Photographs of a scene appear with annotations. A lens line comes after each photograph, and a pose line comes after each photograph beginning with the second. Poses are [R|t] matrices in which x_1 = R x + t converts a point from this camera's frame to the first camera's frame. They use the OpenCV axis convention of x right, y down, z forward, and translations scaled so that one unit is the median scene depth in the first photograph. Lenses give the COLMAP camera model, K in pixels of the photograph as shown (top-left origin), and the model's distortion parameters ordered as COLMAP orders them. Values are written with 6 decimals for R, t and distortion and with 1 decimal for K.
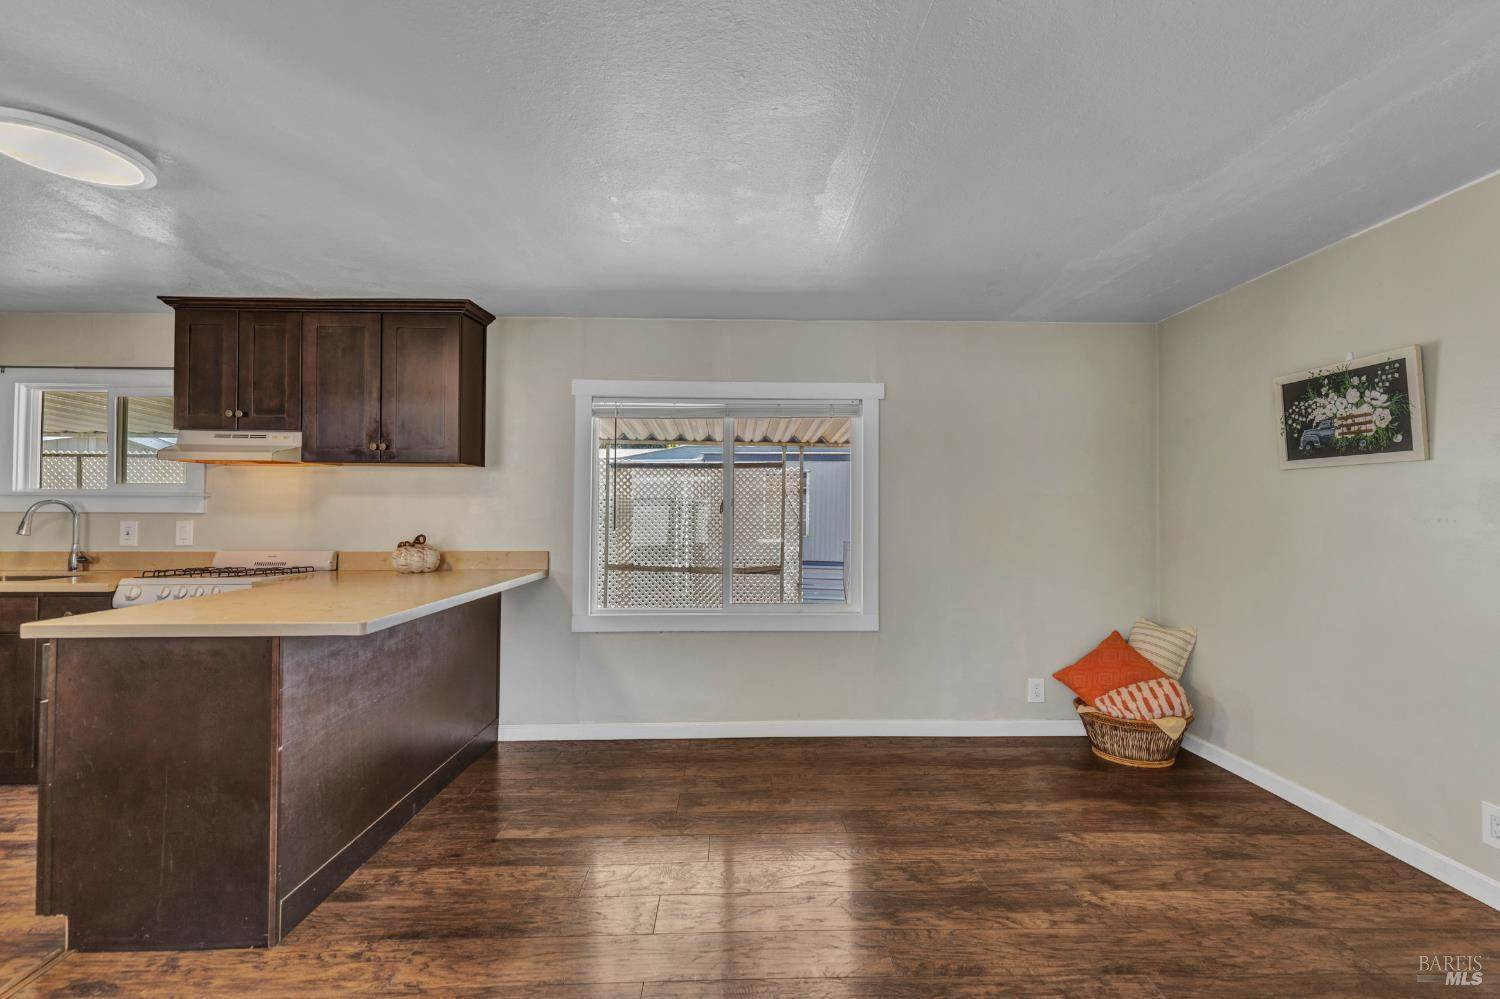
lens RADIAL K [[694.2, 0, 752.4], [0, 694.2, 510.1], [0, 0, 1]] dist [0.002537, 0.000192]
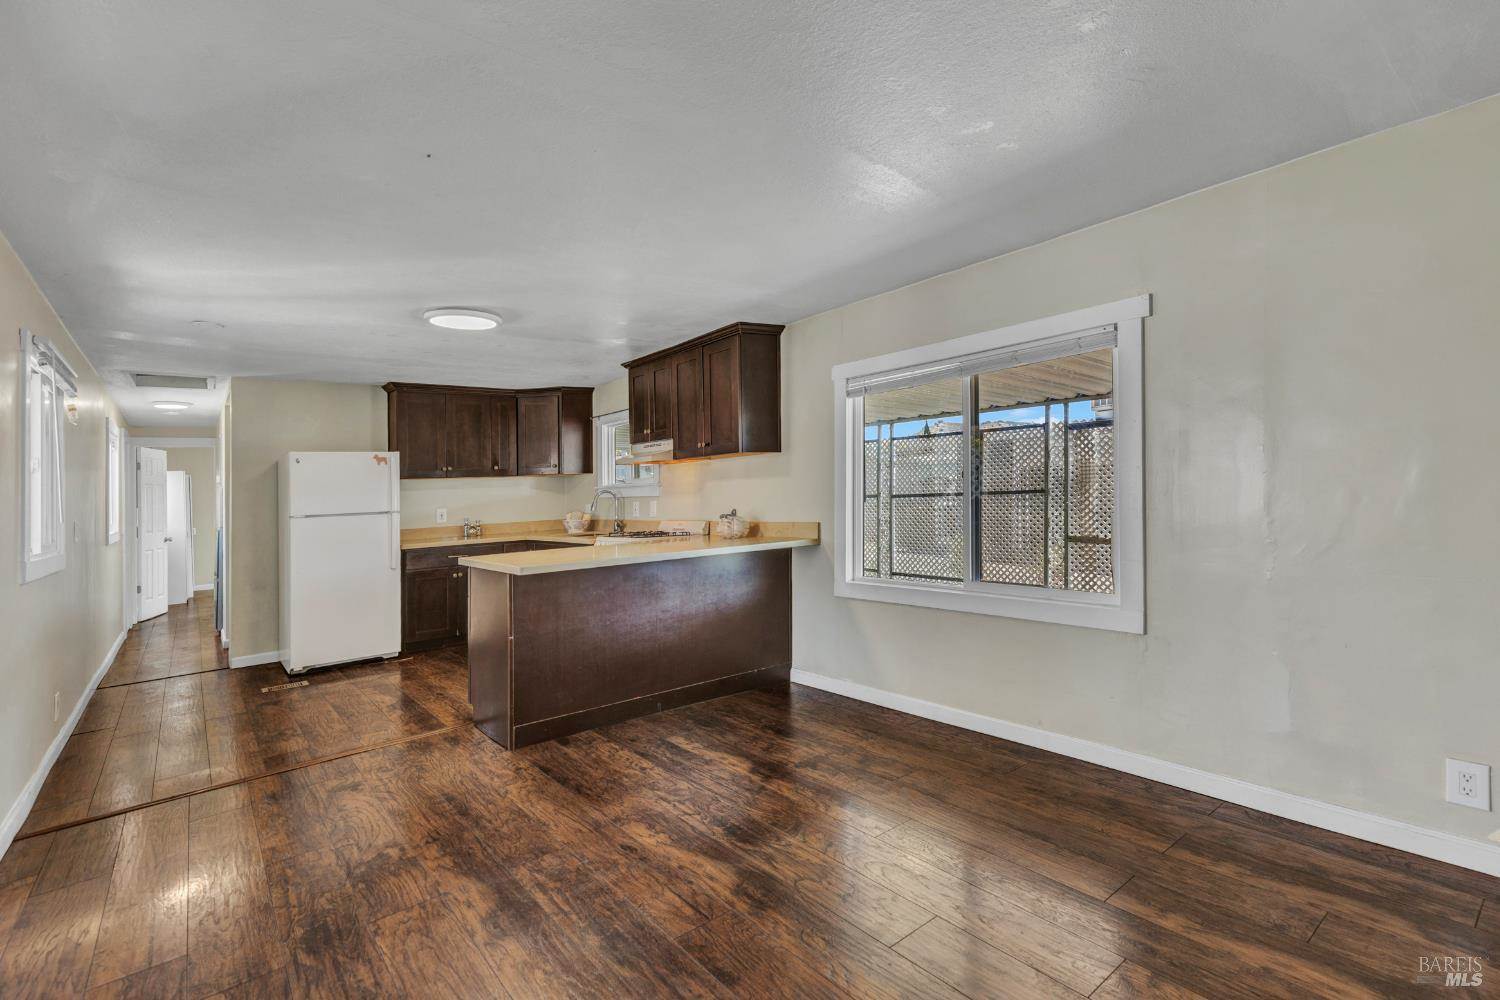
lens RADIAL K [[692.6, 0, 747.4], [0, 692.6, 480.5], [0, 0, 1]] dist [0.001775, 0.000073]
pose [[0.592890, -0.040414, -0.804269, 0.612226], [0.044025, 0.998873, -0.017738, 0.006953], [0.804079, -0.024891, 0.594001, 0.267404]]
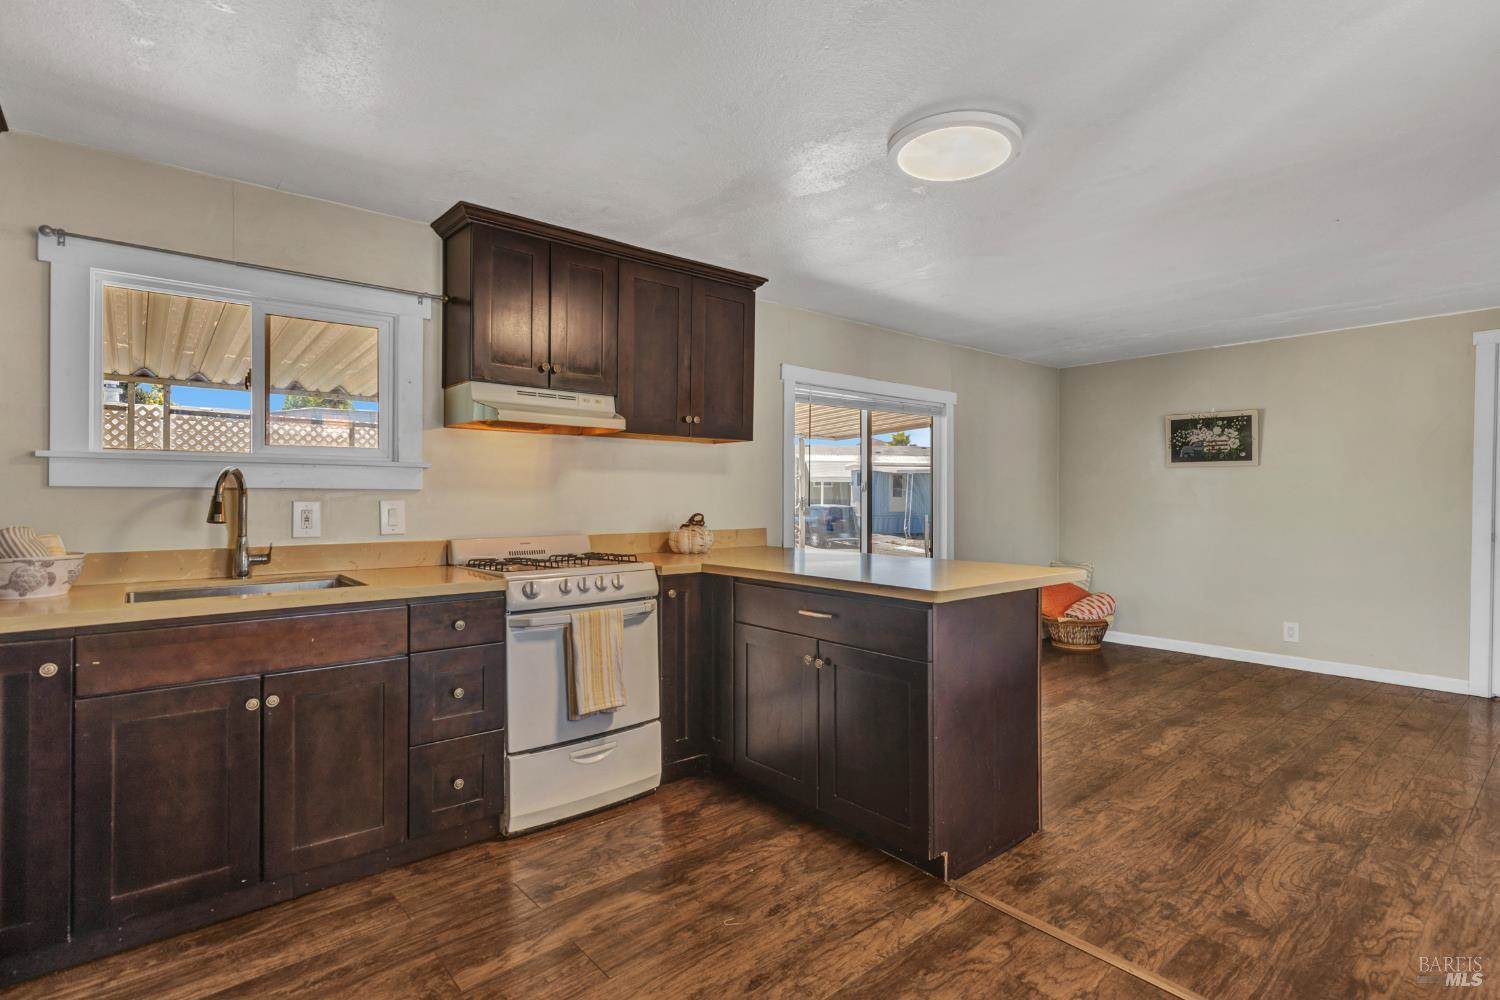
lens RADIAL K [[745.7, 0, 771.8], [0, 745.7, 495.6], [0, 0, 1]] dist [0.001493, -0.000384]
pose [[0.766326, -0.001100, 0.642451, -1.094552], [-0.000012, 0.999999, 0.001727, 0.010074], [-0.642452, -0.001332, 0.766324, 0.157570]]
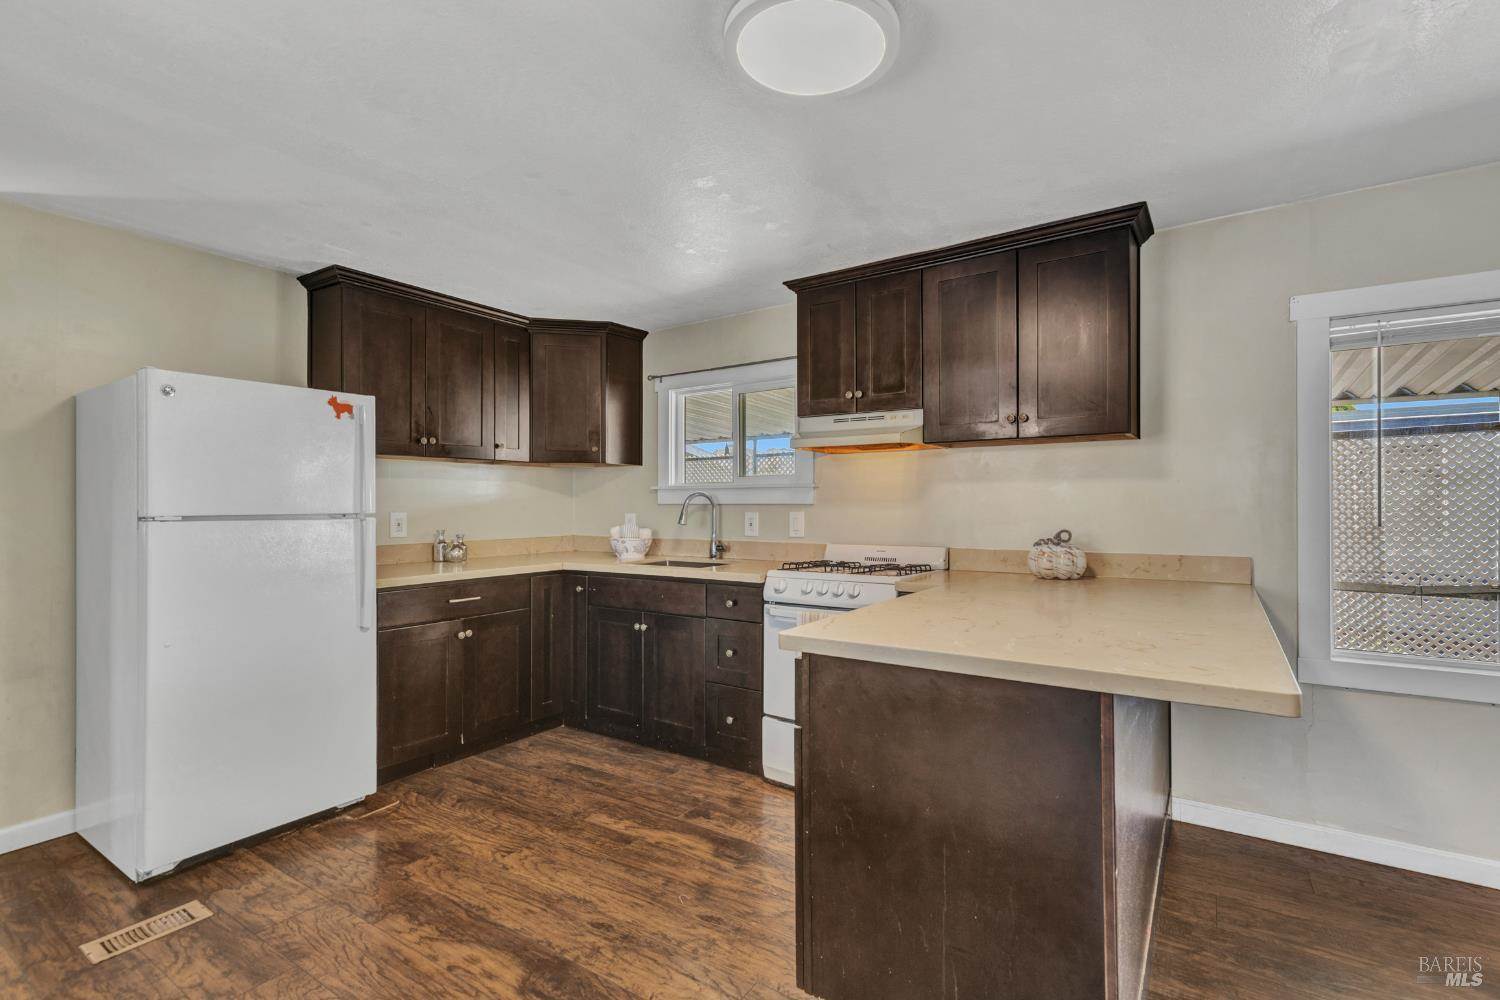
lens RADIAL K [[706.3, 0, 746.9], [0, 706.3, 495.7], [0, 0, 1]] dist [0.008915, -0.000027]
pose [[0.804006, -0.013802, -0.594461, -0.302350], [0.005730, 0.999864, -0.015464, 0.008295], [0.594594, 0.009027, 0.803976, 0.164805]]
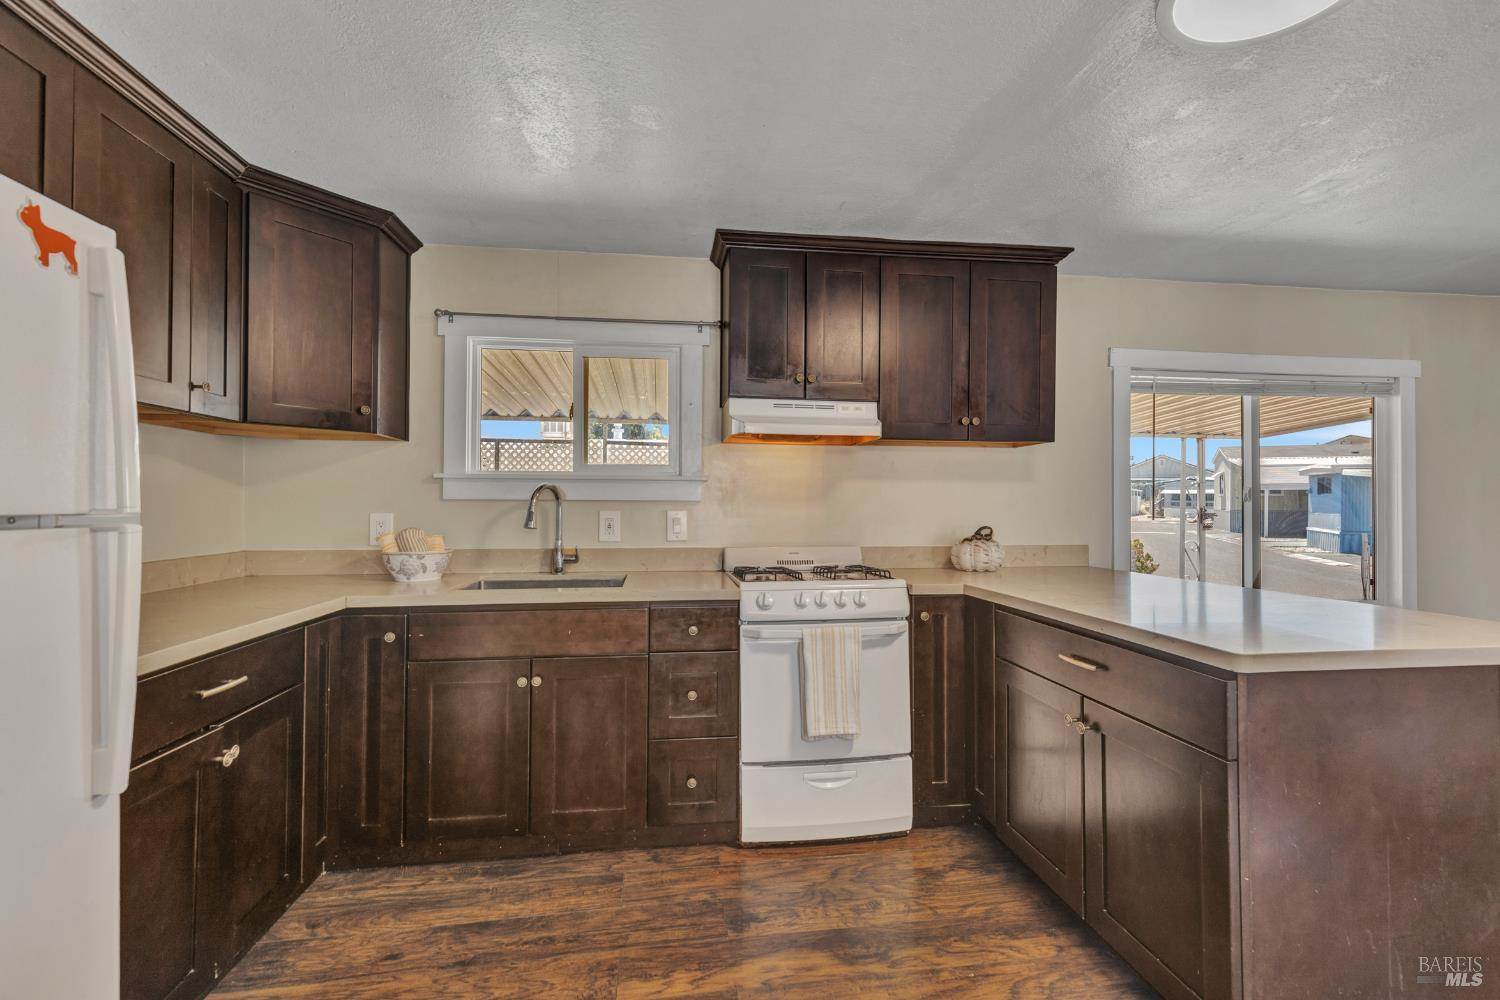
lens RADIAL K [[690.5, 0, 751.8], [0, 690.5, 497.2], [0, 0, 1]] dist [0.009345, -0.000381]
pose [[0.993681, 0.000546, 0.112238, -0.885963], [0.000633, 0.999945, -0.010469, 0.009299], [-0.112238, 0.010474, 0.993626, 0.201333]]
